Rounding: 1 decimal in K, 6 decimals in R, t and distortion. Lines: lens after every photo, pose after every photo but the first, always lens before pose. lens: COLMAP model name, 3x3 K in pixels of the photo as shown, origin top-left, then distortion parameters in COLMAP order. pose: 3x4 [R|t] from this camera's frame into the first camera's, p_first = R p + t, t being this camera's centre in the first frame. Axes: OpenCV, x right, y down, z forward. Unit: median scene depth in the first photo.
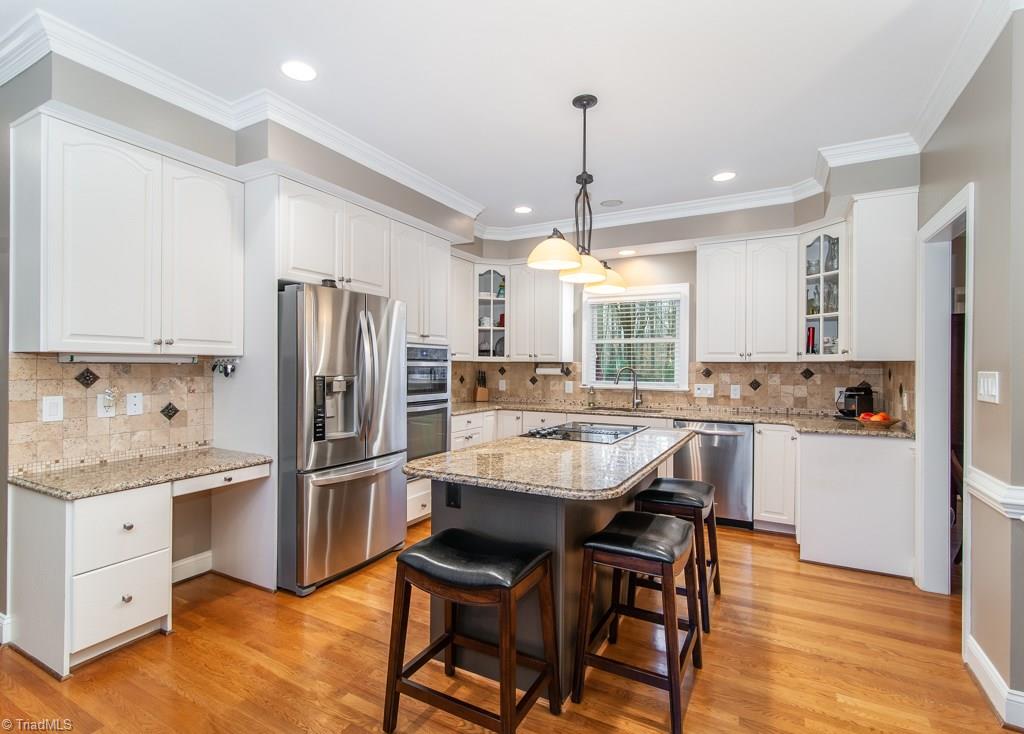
lens RADIAL K [[489.0, 0, 512.0], [0, 489.0, 367.0], [0, 0, 1]] dist [-0.000367, -0.000082]
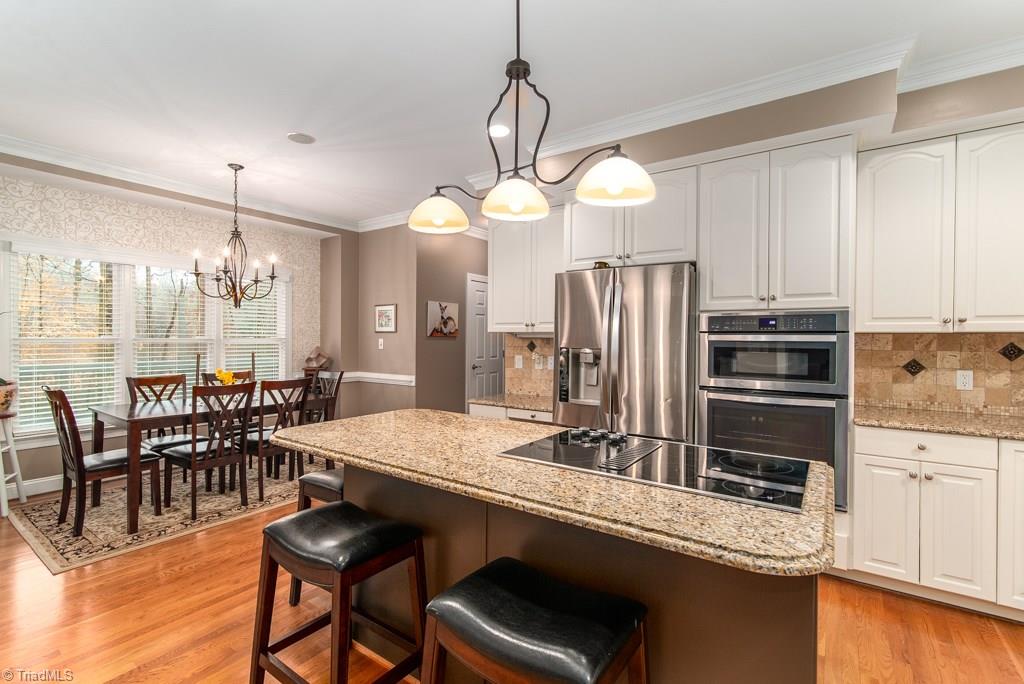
lens RADIAL K [[466.2, 0, 507.6], [0, 466.2, 342.5], [0, 0, 1]] dist [0.010320, 0.000029]
pose [[-0.117813, 0.001747, -0.993034, 0.801977], [-0.009647, 0.999949, 0.002904, 0.003672], [0.992989, 0.009922, -0.117790, 1.059197]]
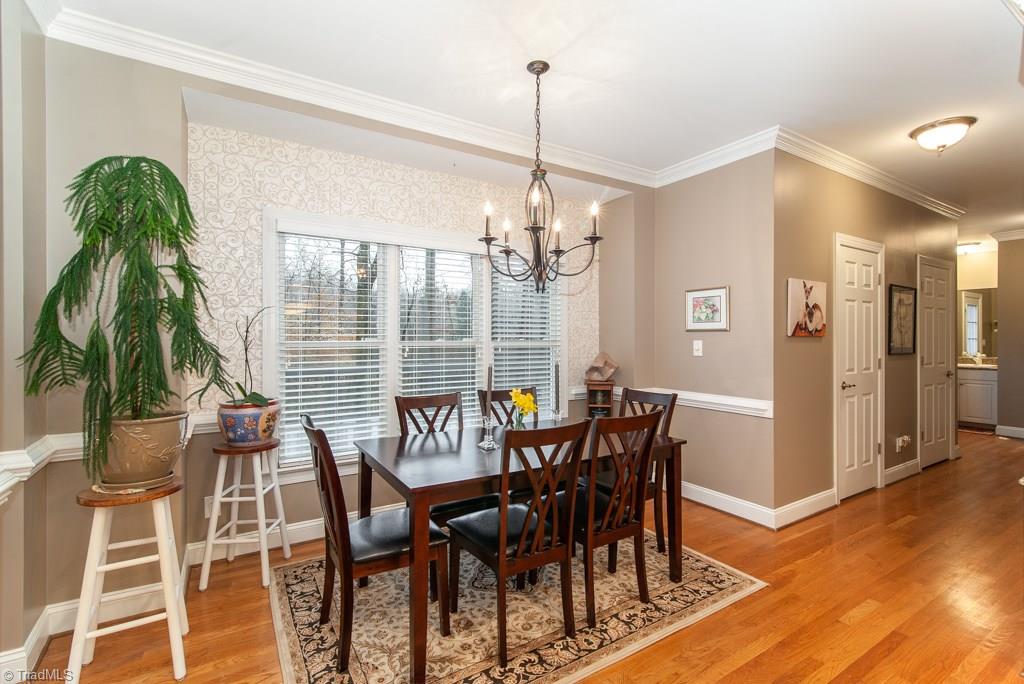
lens RADIAL K [[471.9, 0, 512.0], [0, 471.9, 342.0], [0, 0, 1]] dist [0.003300, 0.000577]
pose [[-0.491481, -0.000542, -0.870888, 0.279370], [-0.006239, 0.999976, 0.002899, 0.002351], [0.870866, 0.006858, -0.491473, 0.454017]]
